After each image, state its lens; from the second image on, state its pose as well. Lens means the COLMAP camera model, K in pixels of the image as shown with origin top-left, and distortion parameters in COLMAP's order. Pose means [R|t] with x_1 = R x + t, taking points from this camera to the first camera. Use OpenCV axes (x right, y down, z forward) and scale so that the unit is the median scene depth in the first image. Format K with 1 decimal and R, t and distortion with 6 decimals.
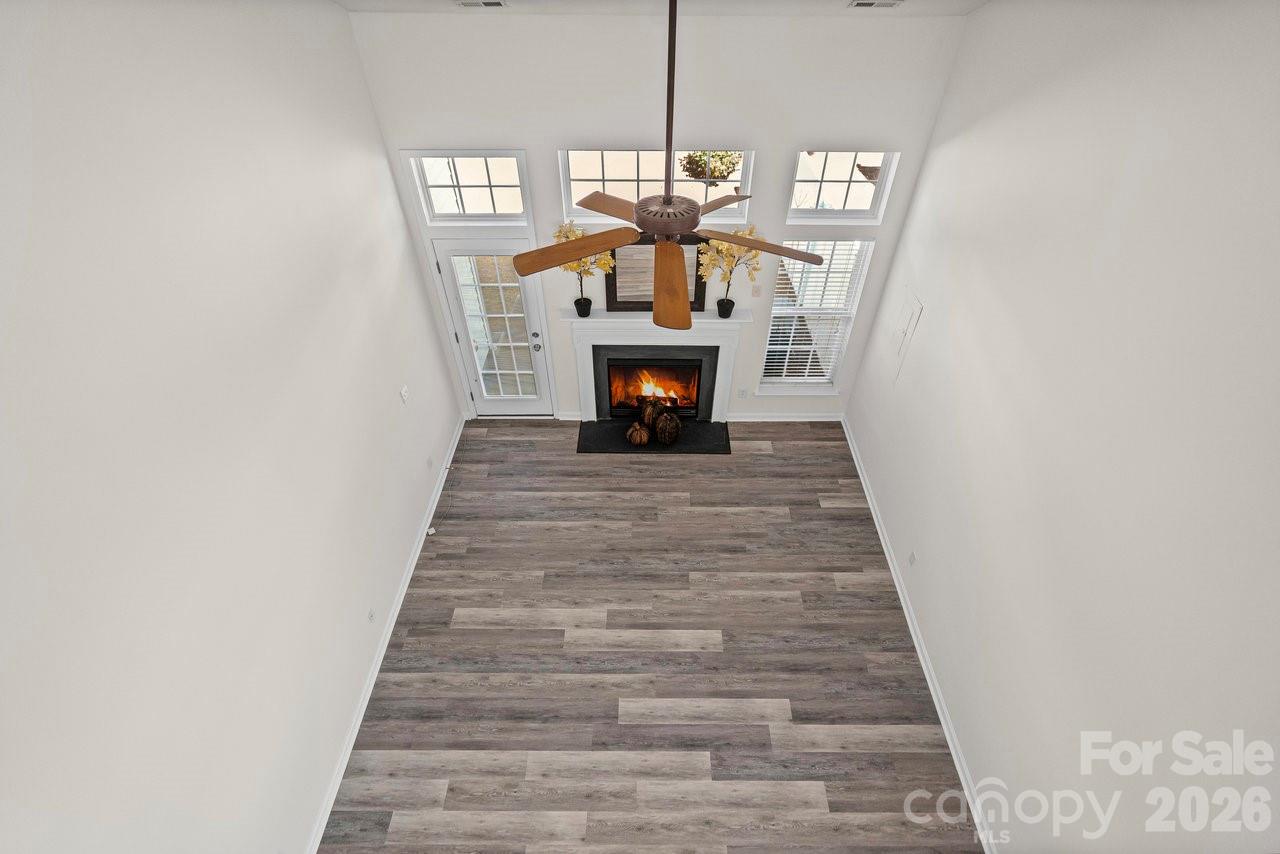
lens RADIAL K [[603.3, 0, 644.8], [0, 603.3, 422.9], [0, 0, 1]] dist [-0.000755, -0.000505]
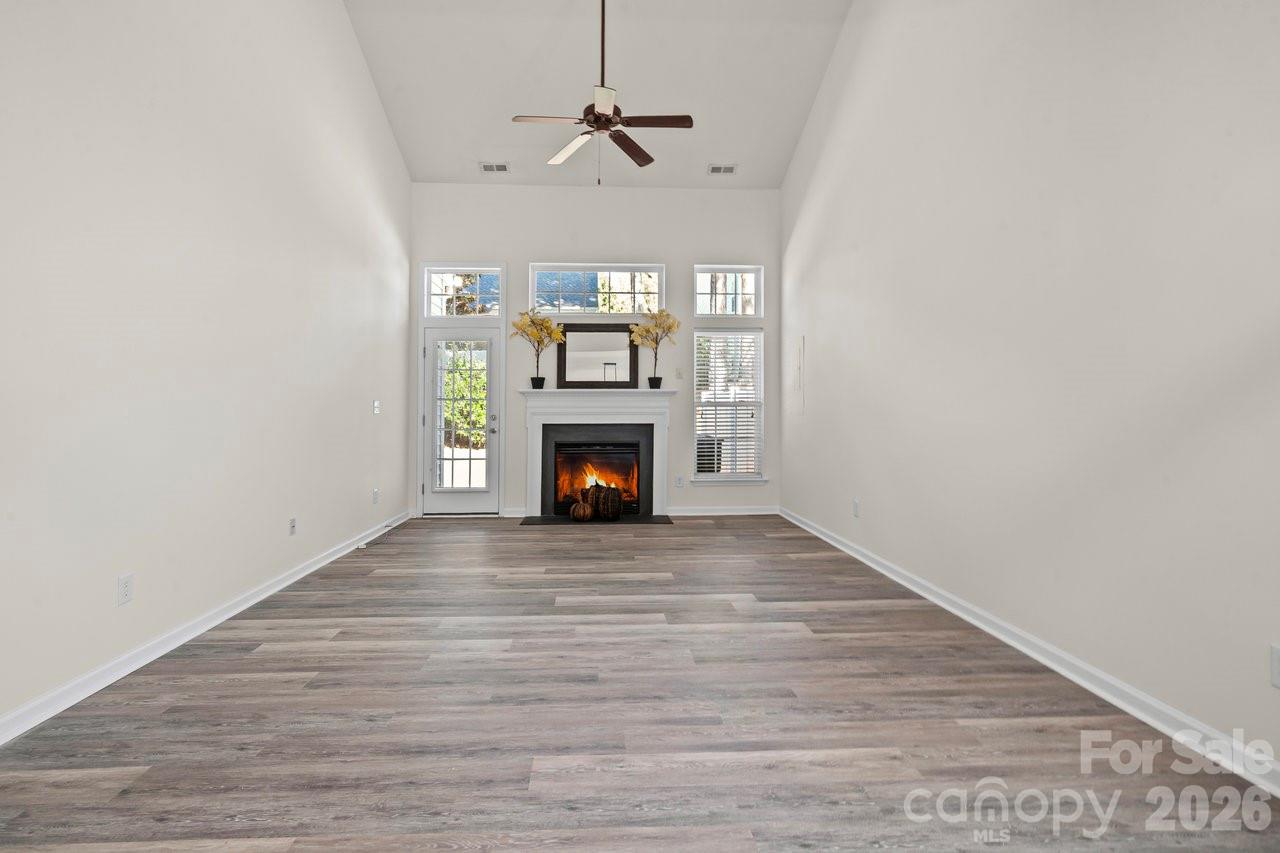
lens RADIAL K [[611.9, 0, 611.9], [0, 611.9, 406.7], [0, 0, 1]] dist [-0.001809, -0.000418]
pose [[0.999377, 0.004349, 0.035013, 0.004340], [0.020957, 0.725166, -0.688255, 0.810938], [-0.028384, 0.688560, 0.724624, 0.166774]]
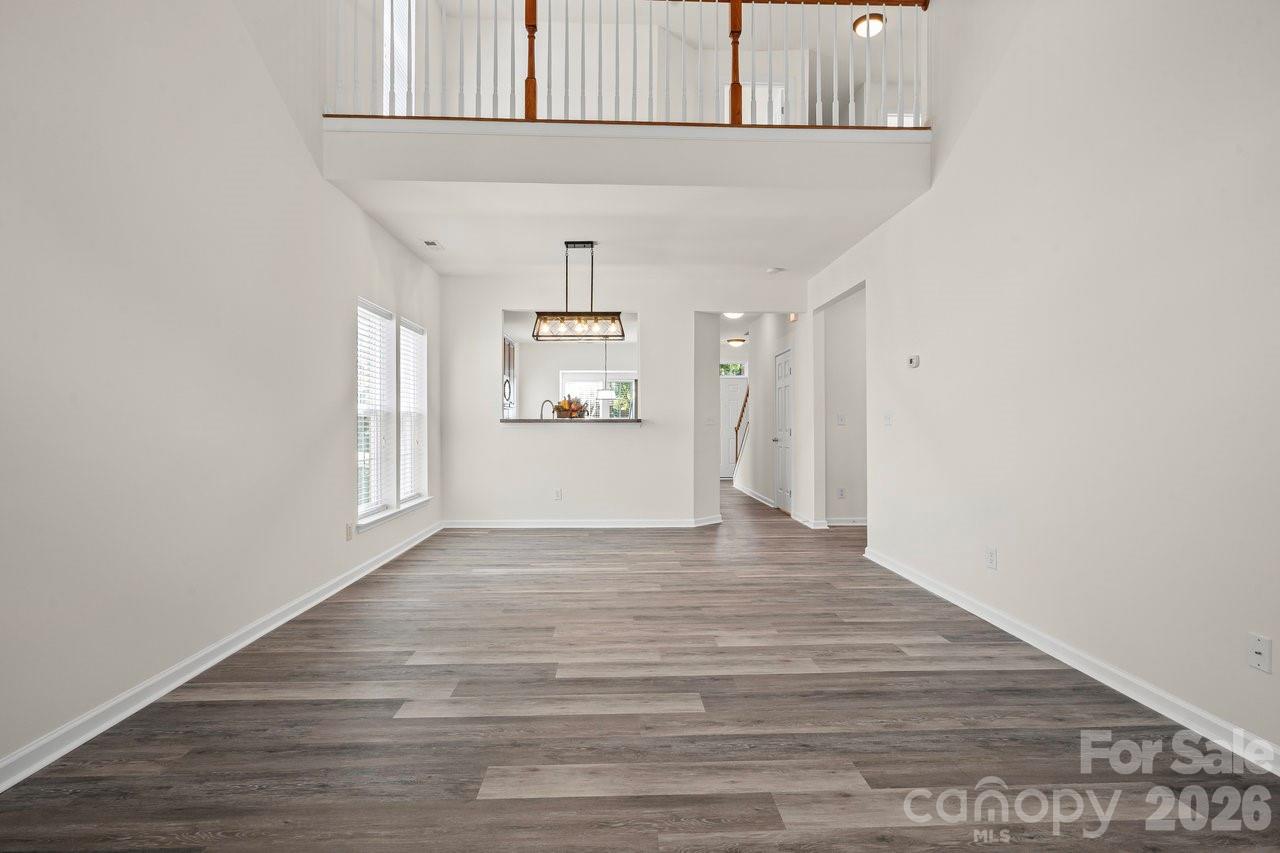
lens RADIAL K [[603.3, 0, 644.8], [0, 603.3, 422.4], [0, 0, 1]] dist [-0.000755, -0.000505]
pose [[-0.998368, 0.005940, -0.056796, 0.039860], [-0.034221, 0.733985, 0.678303, -0.103991], [0.045717, 0.679139, -0.732584, 1.147320]]
